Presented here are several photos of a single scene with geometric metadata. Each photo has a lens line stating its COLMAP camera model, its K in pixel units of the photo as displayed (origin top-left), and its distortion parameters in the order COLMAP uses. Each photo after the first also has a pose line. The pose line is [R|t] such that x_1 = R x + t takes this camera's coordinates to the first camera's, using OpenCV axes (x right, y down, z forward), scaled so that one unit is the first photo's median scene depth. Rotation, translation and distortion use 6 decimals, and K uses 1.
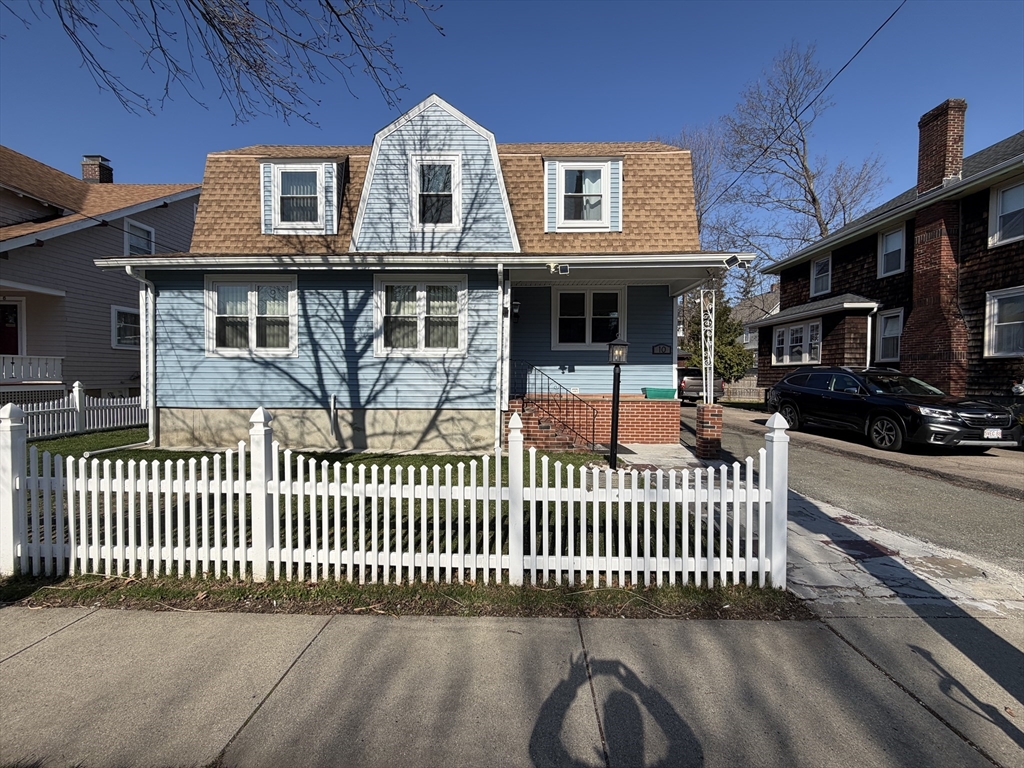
lens RADIAL K [[407.1, 0, 514.0], [0, 407.1, 383.4], [0, 0, 1]] dist [-0.000328, -0.000012]
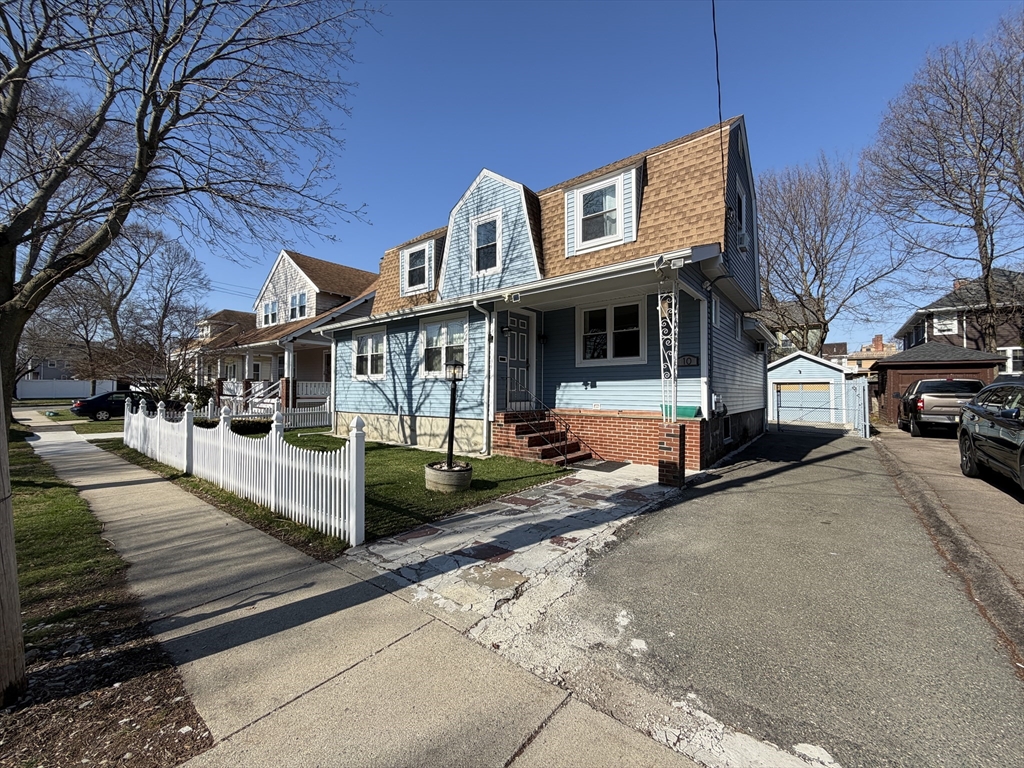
lens RADIAL K [[407.1, 0, 508.7], [0, 407.1, 384.0], [0, 0, 1]] dist [-0.000328, -0.000012]
pose [[0.792496, -0.015866, -0.609670, 0.734652], [-0.010161, 0.999179, -0.039211, 0.005523], [0.609792, 0.037269, 0.791685, 0.088523]]
